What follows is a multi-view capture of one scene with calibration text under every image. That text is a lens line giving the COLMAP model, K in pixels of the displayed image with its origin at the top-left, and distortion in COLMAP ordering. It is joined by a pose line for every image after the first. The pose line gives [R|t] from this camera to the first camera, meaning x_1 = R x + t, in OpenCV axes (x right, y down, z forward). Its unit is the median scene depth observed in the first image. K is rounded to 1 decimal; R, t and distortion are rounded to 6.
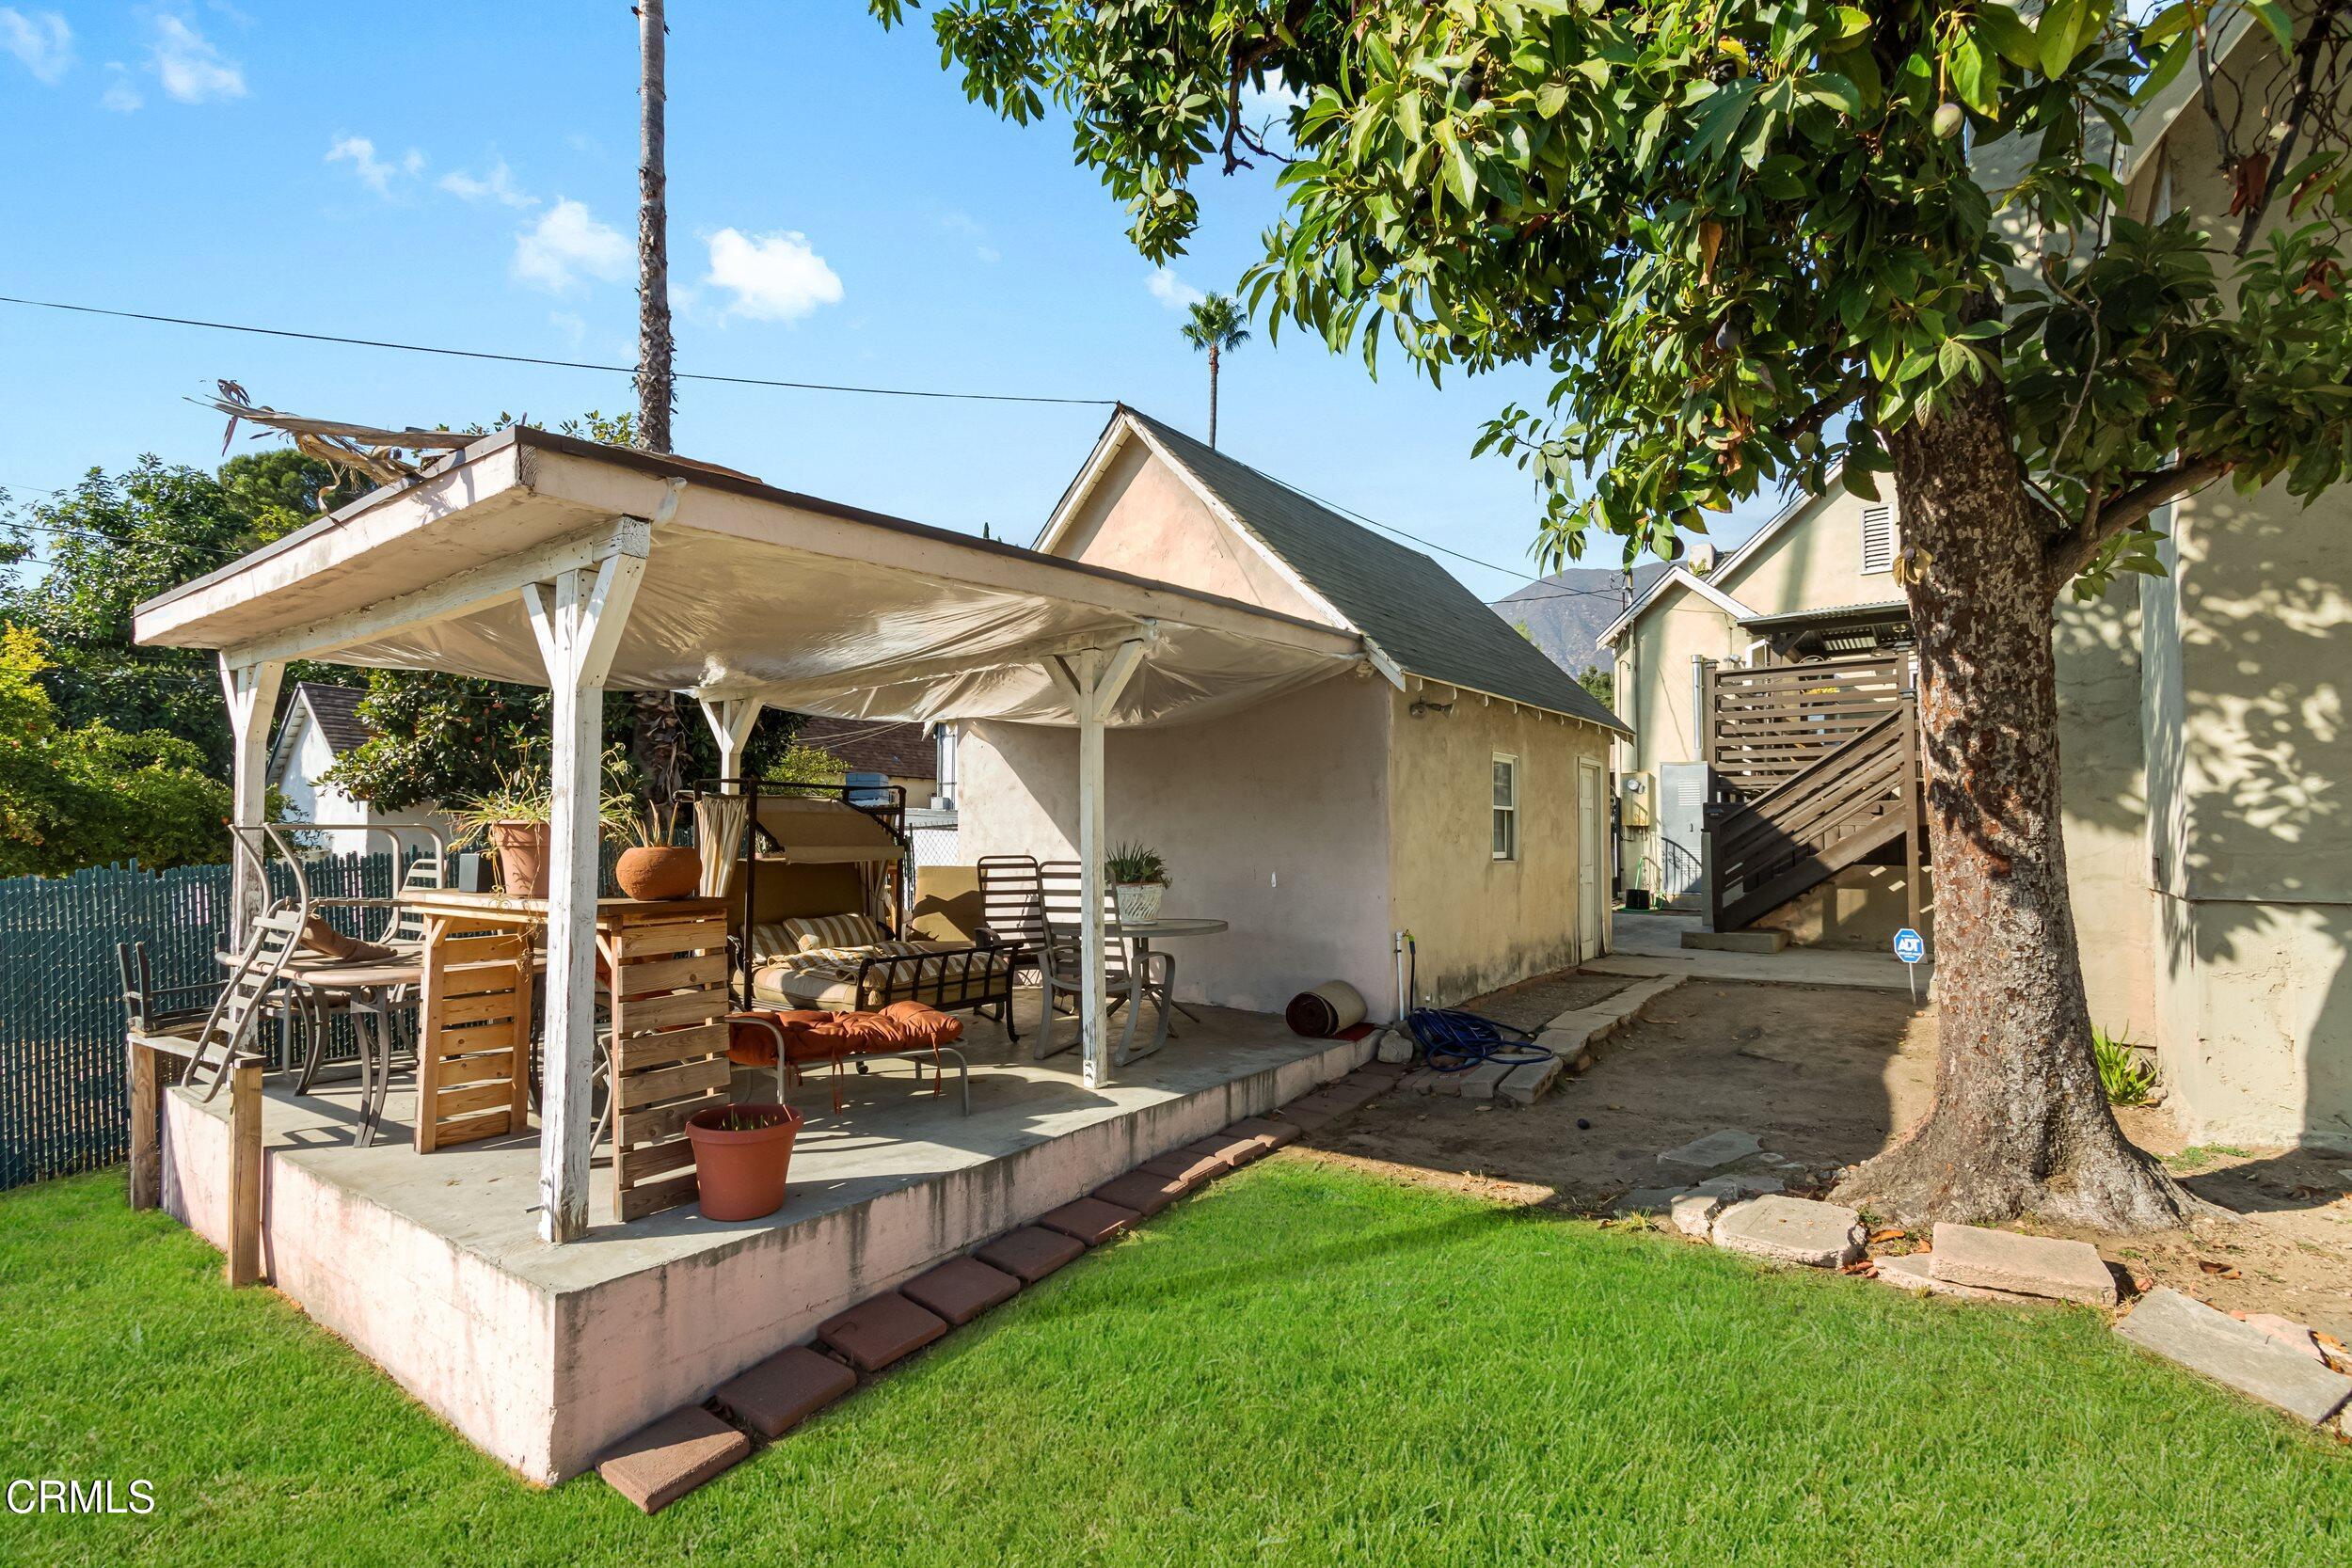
lens RADIAL K [[887.0, 0, 1173.6], [0, 887.0, 868.6], [0, 0, 1]] dist [0.001217, 0.000093]
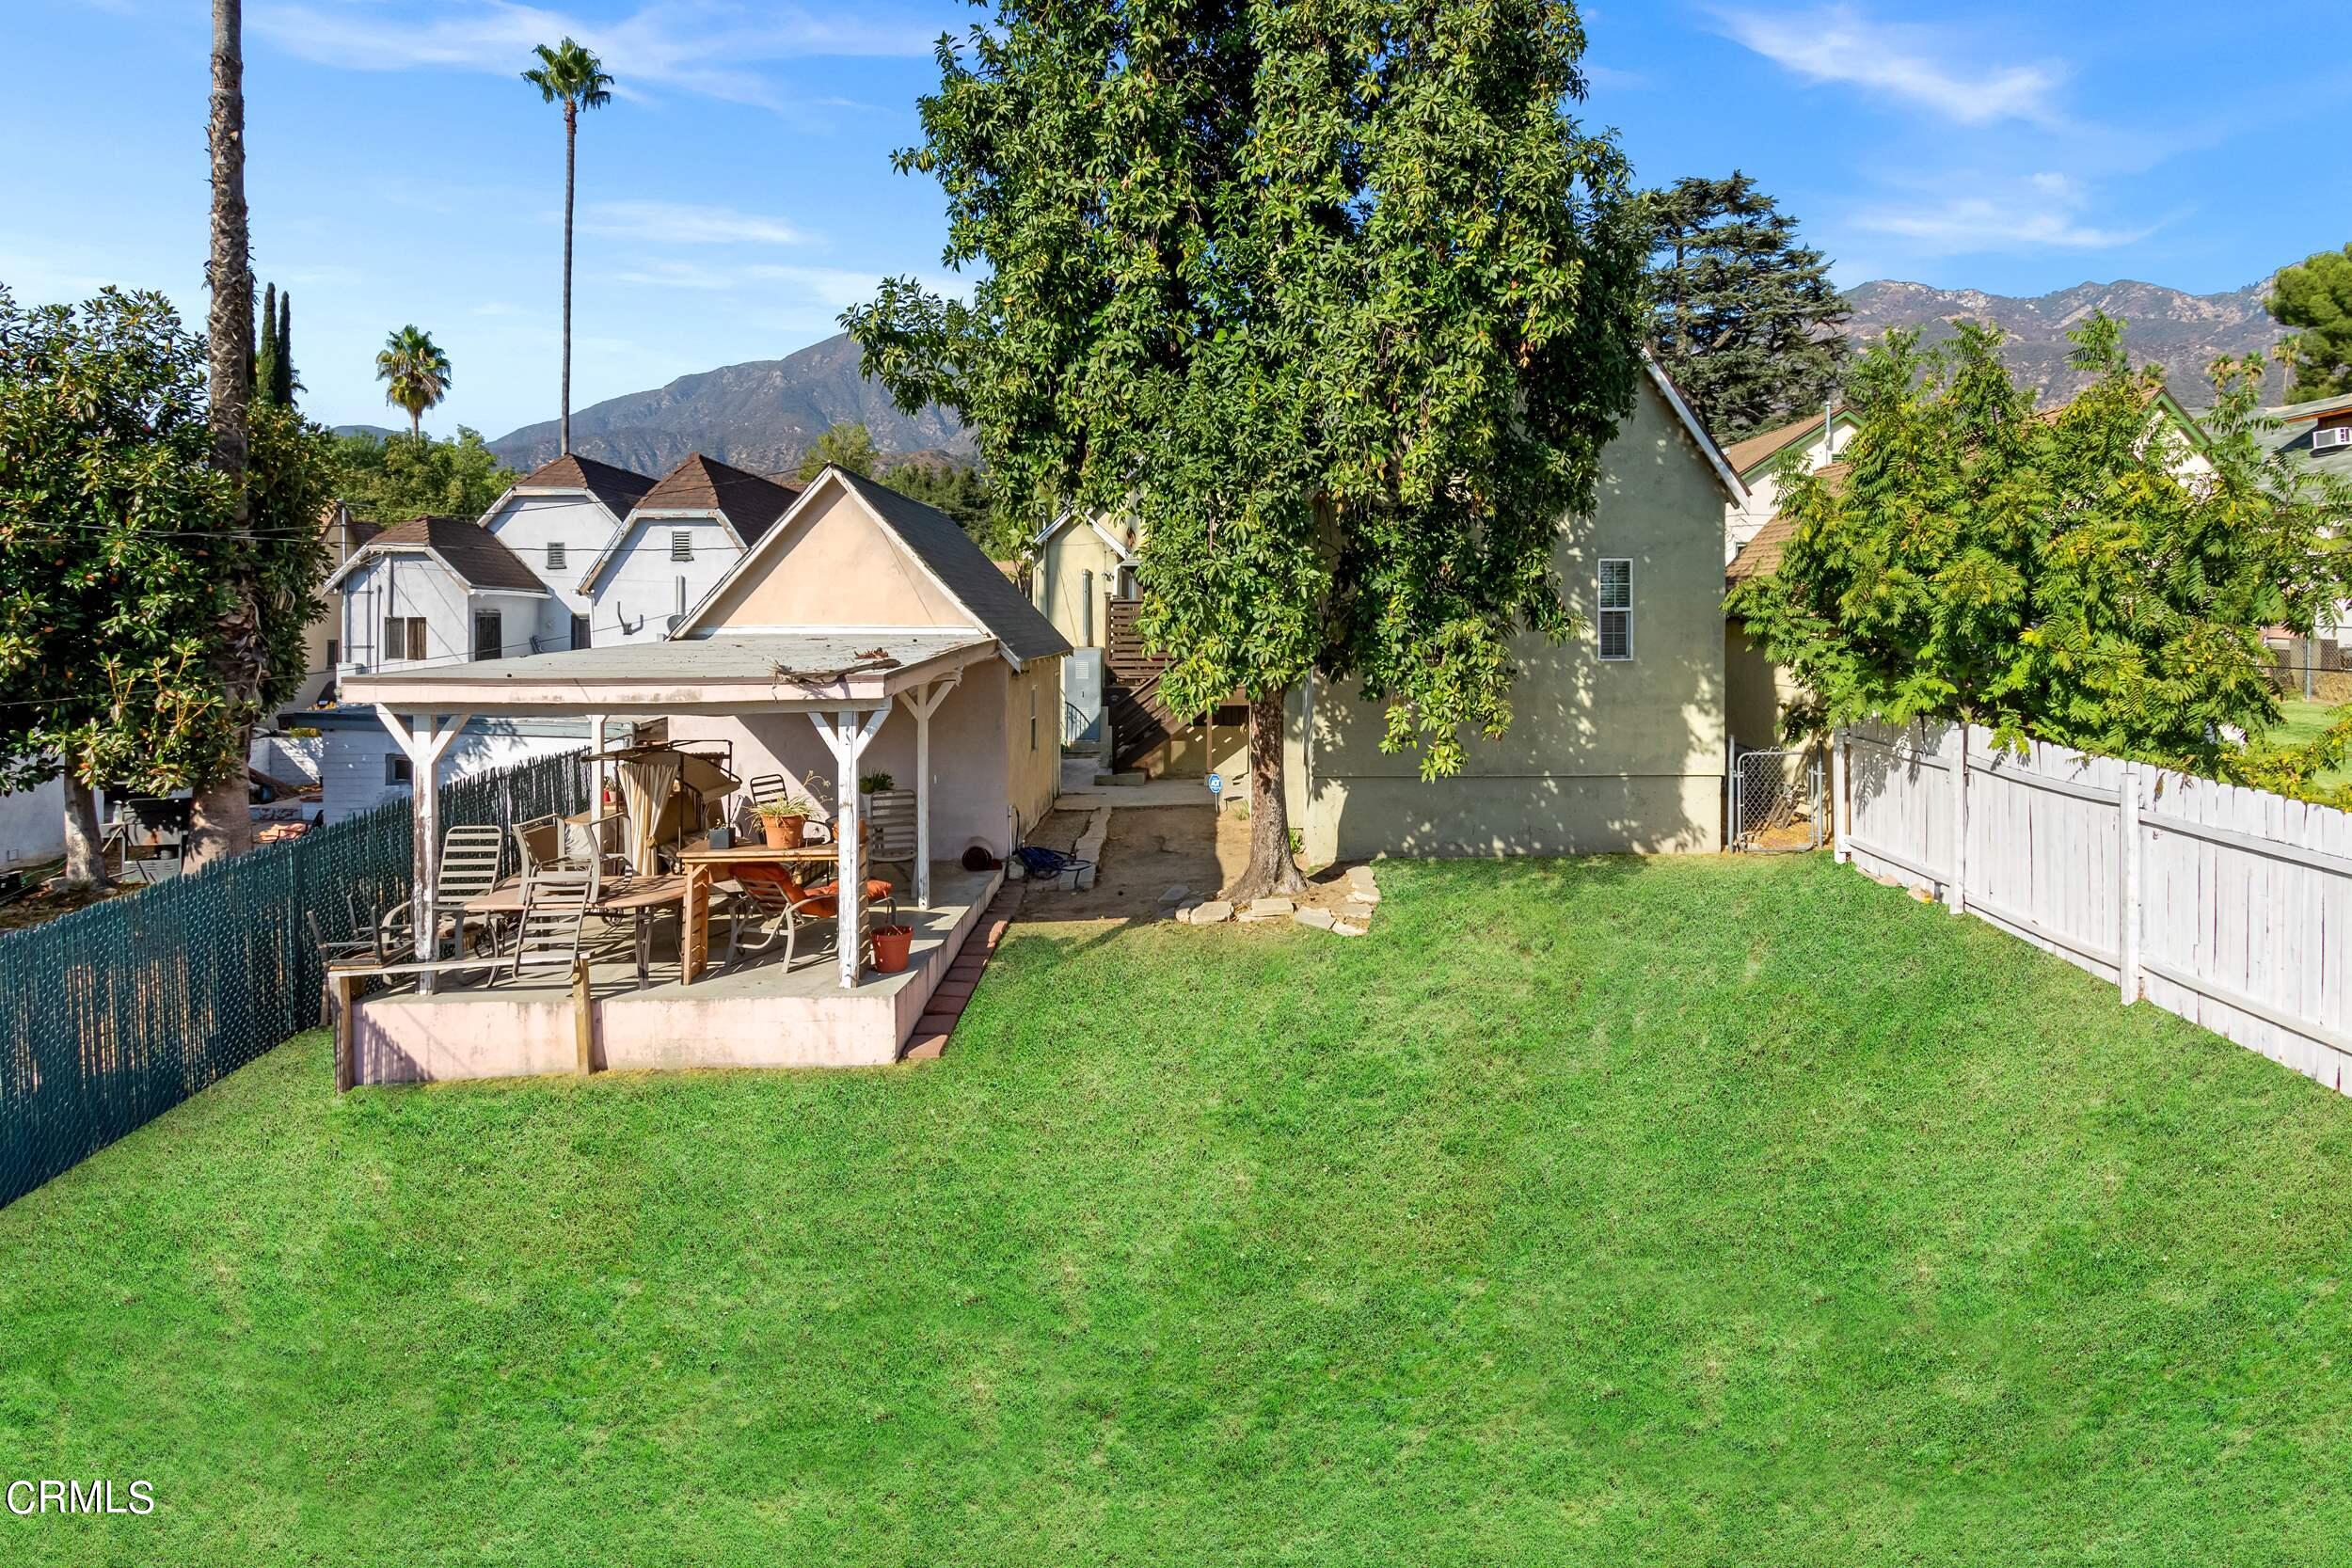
lens RADIAL K [[1091.1, 0, 1176.0], [0, 1091.1, 784.0], [0, 0, 1]] dist [-0.000260, -0.000045]
pose [[0.752829, -0.080068, 0.653328, -0.952695], [-0.001278, 0.992394, 0.123094, -0.247975], [-0.658215, -0.093504, 0.747001, -0.860806]]
